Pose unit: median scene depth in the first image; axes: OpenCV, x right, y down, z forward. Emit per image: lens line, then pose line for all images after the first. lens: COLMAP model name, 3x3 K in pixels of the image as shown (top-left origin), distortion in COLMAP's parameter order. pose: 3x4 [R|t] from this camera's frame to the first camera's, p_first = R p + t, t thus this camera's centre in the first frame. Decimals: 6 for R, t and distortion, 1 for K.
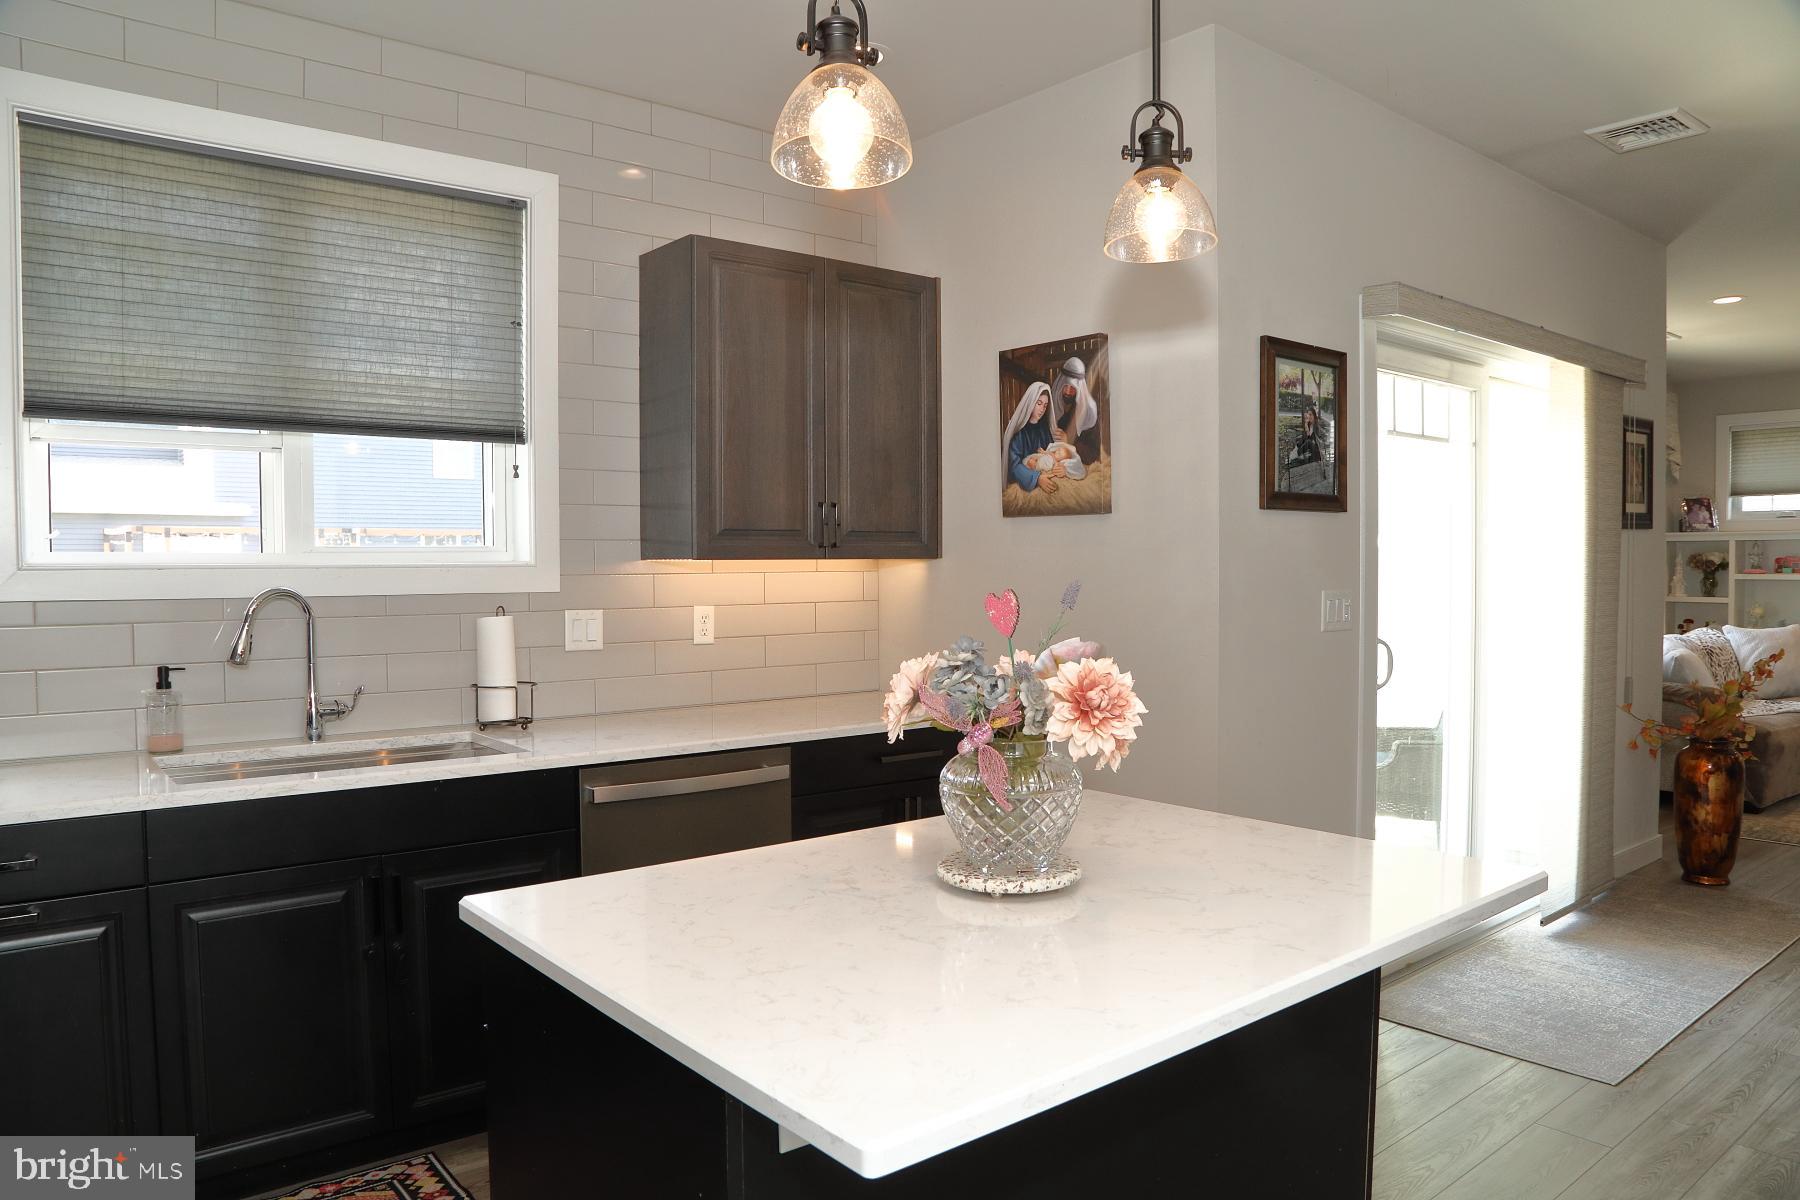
lens RADIAL K [[1218.2, 0, 909.3], [0, 1218.2, 607.6], [0, 0, 1]] dist [-0.131083, 0.070422]
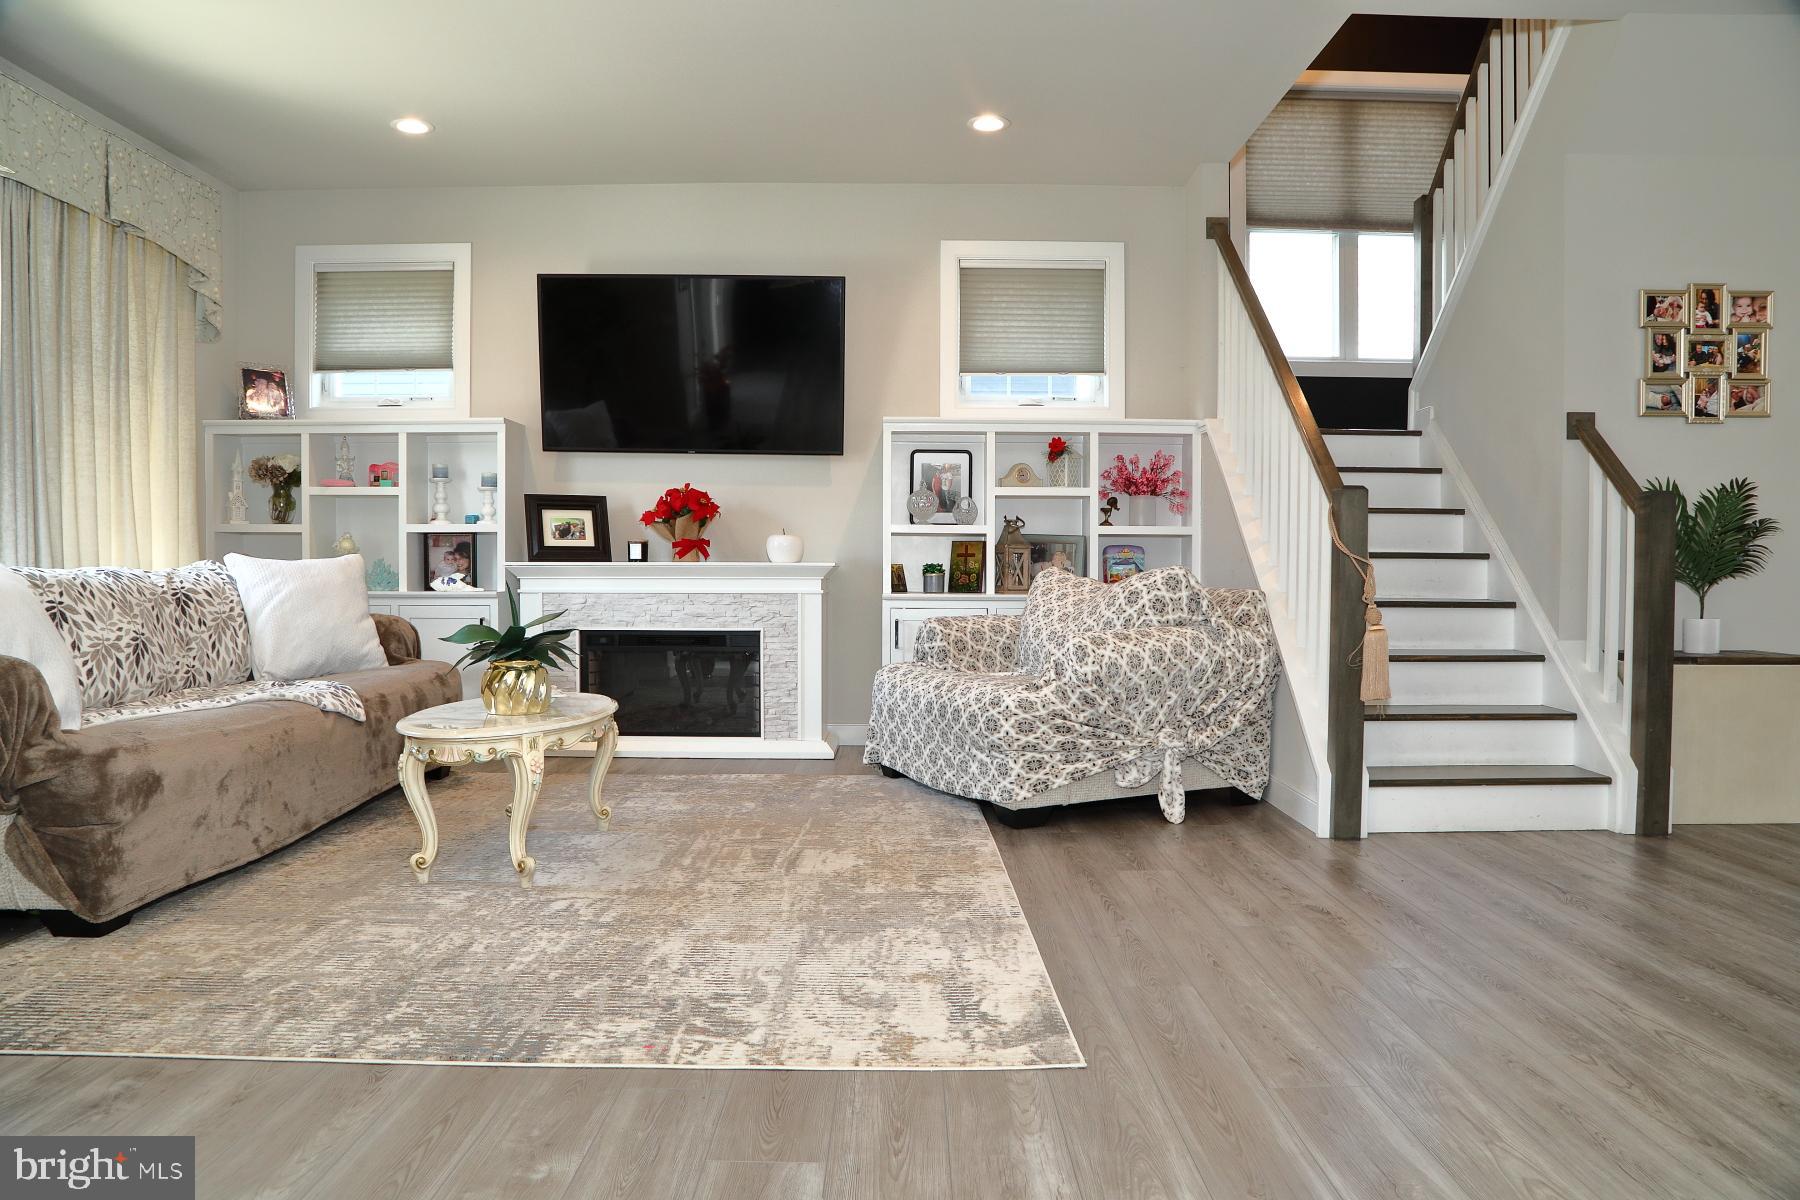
lens RADIAL K [[1218.2, 0, 909.3], [0, 1218.2, 607.6], [0, 0, 1]] dist [-0.131083, 0.070422]
pose [[0.626579, -0.015412, 0.779206, 1.086618], [0.017102, 0.999836, 0.006024, 0.103654], [-0.779170, 0.009551, 0.626739, 0.891012]]
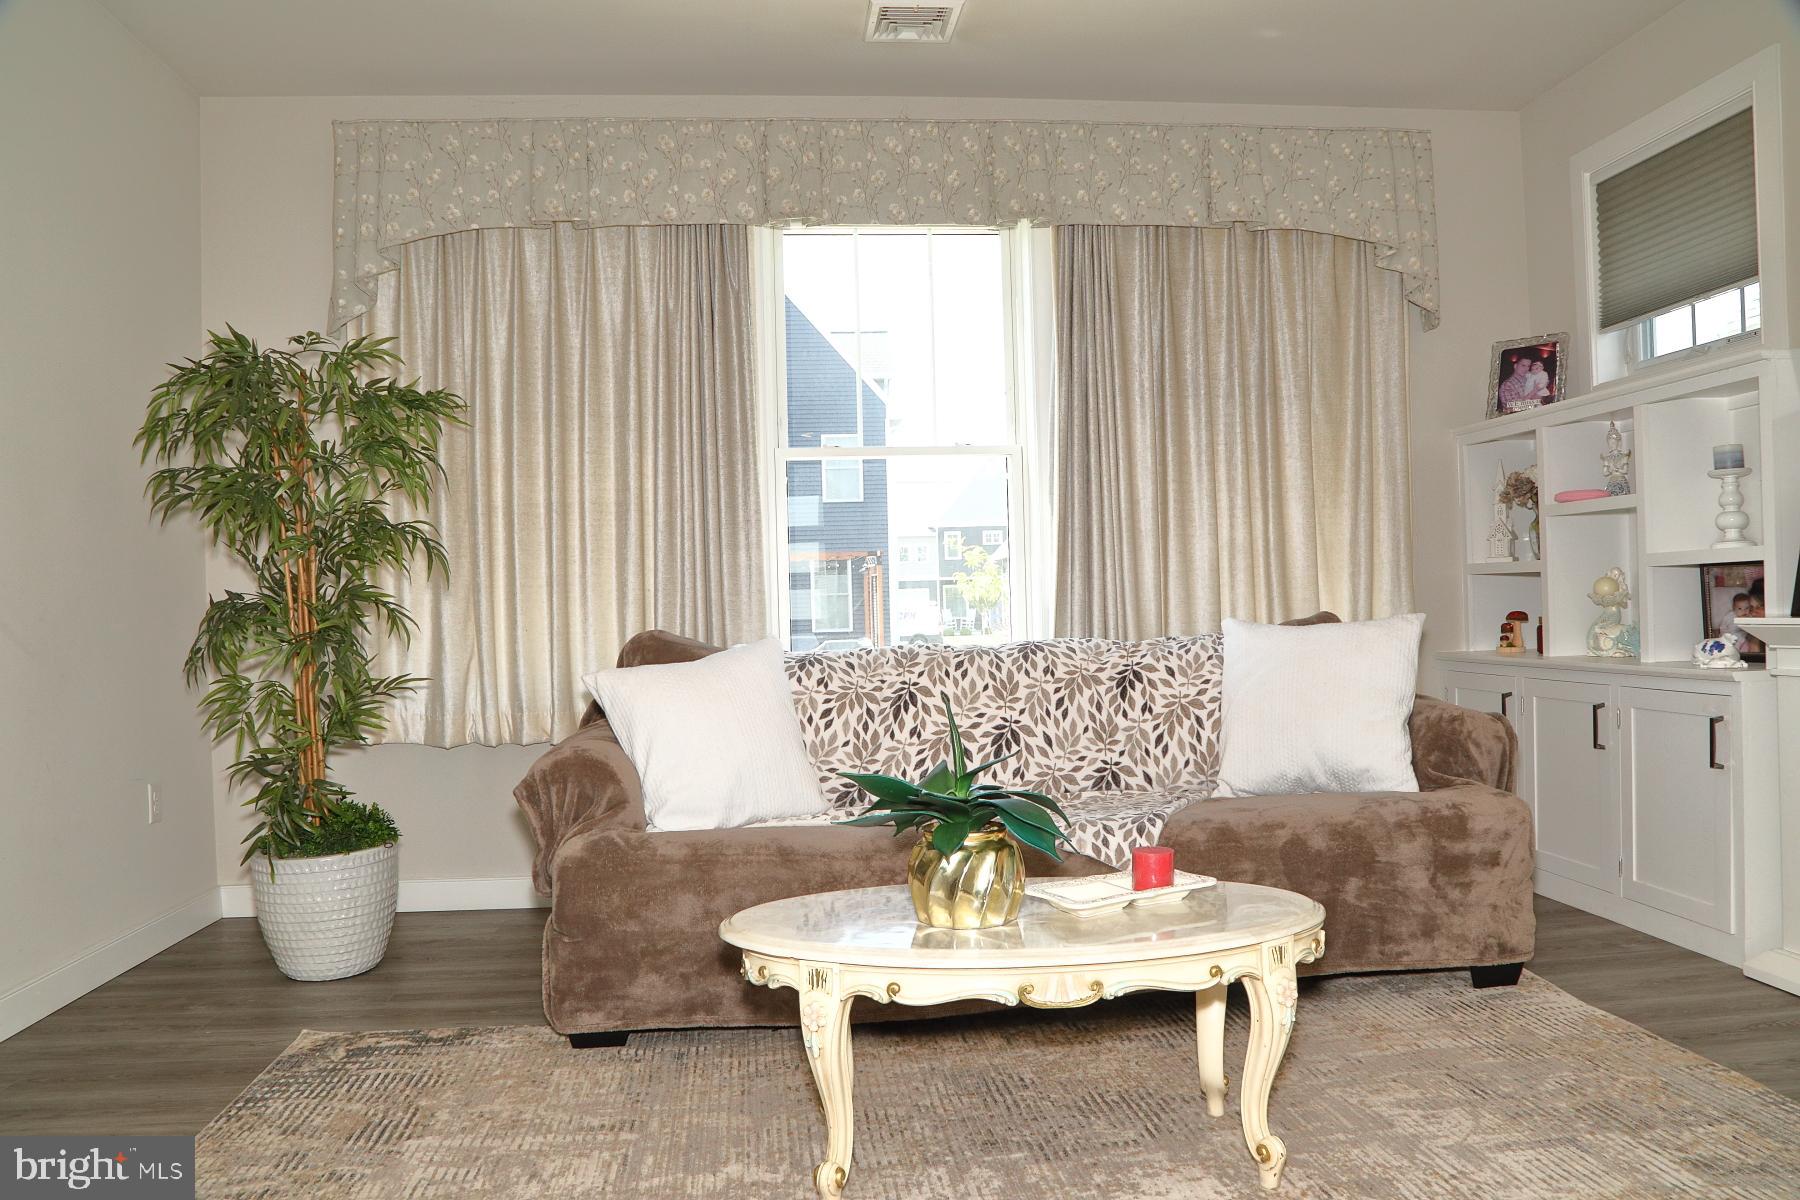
lens RADIAL K [[1279.0, 0, 900.0], [0, 1279.0, 600.0], [0, 0, 1]] dist [-0.111126, 0.070738]
pose [[0.835020, -0.018383, -0.549912, 2.023964], [0.003652, 0.999605, -0.027870, 0.050809], [0.550207, 0.021263, 0.834757, 1.253347]]
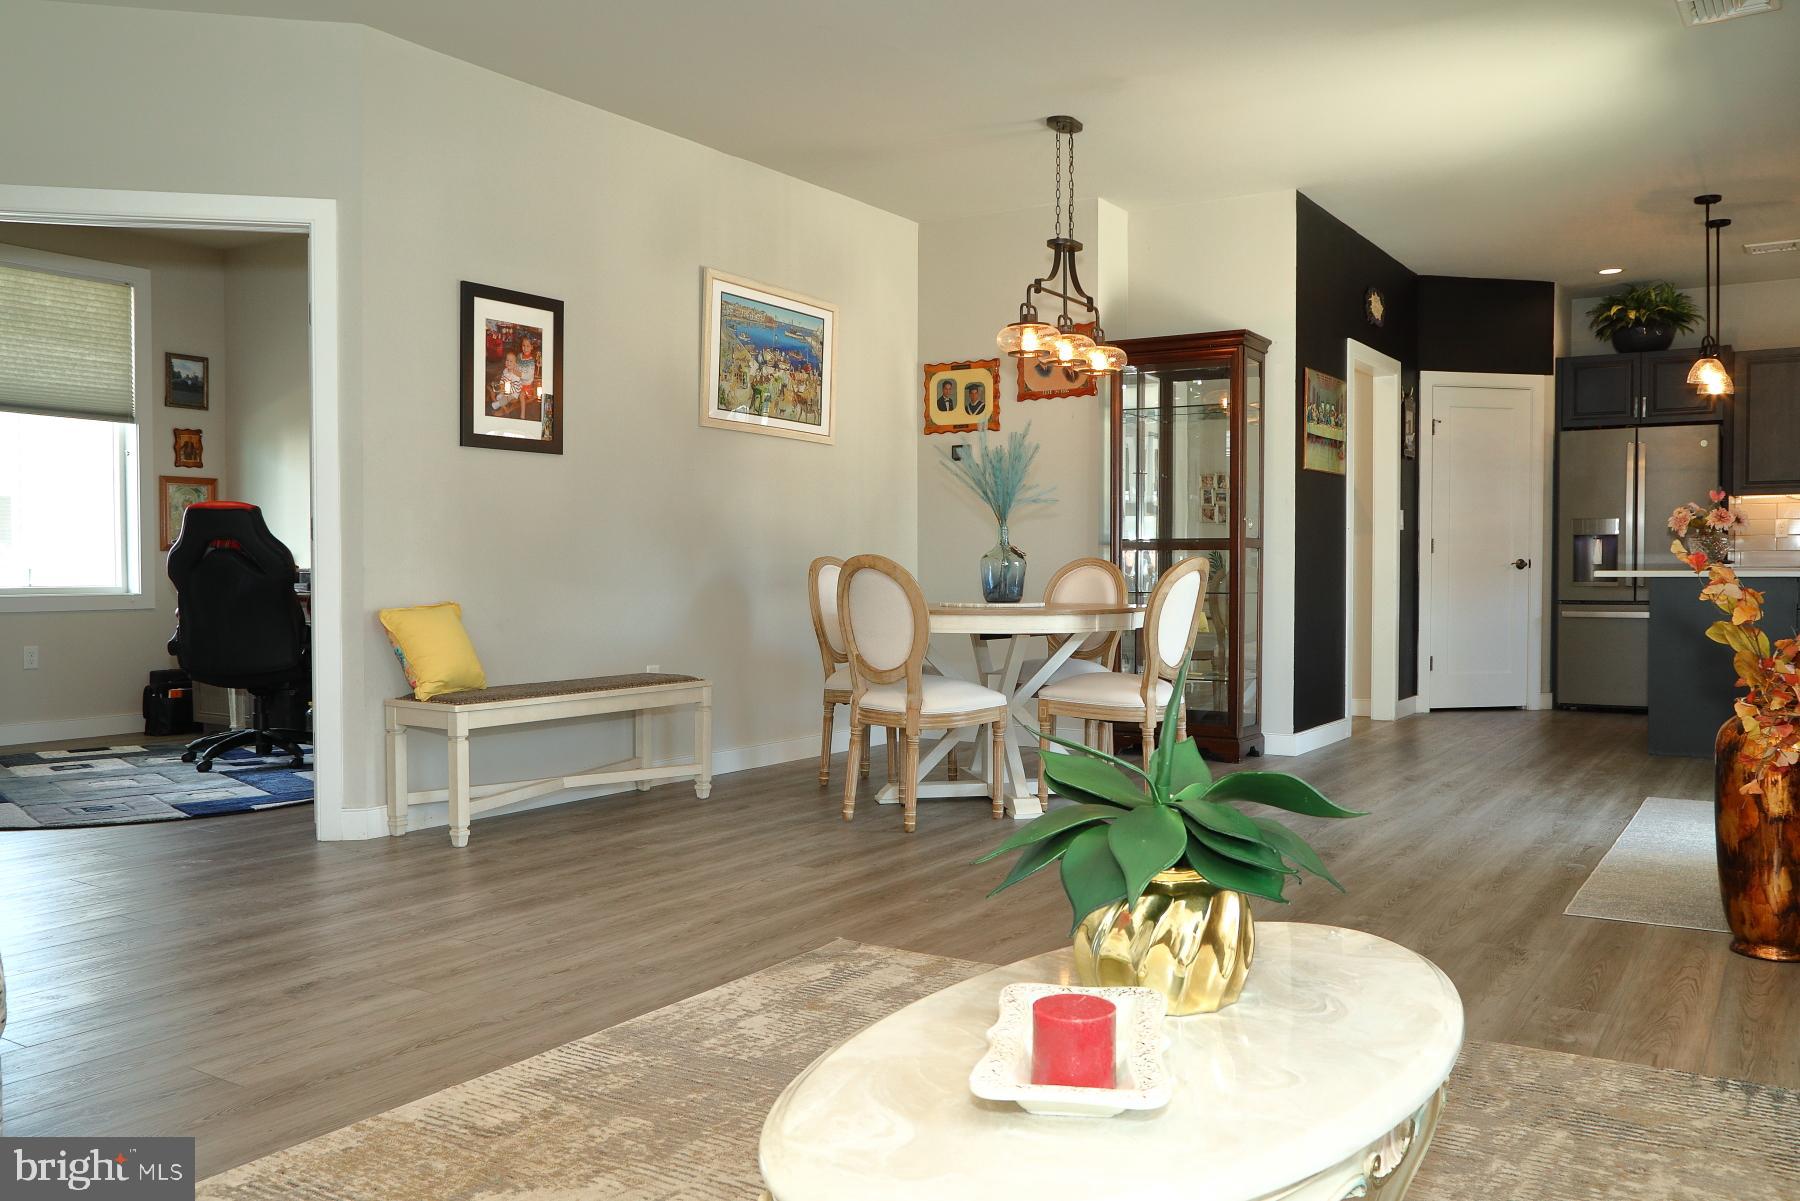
lens RADIAL K [[1459.0, 0, 900.0], [0, 1459.0, 600.5], [0, 0, 1]] dist [-0.020728, -0.009878]
pose [[-0.952626, 0.014501, -0.303799, 1.921349], [-0.003263, 0.998318, 0.057885, 0.036501], [0.304127, 0.056134, -0.950976, 2.254291]]
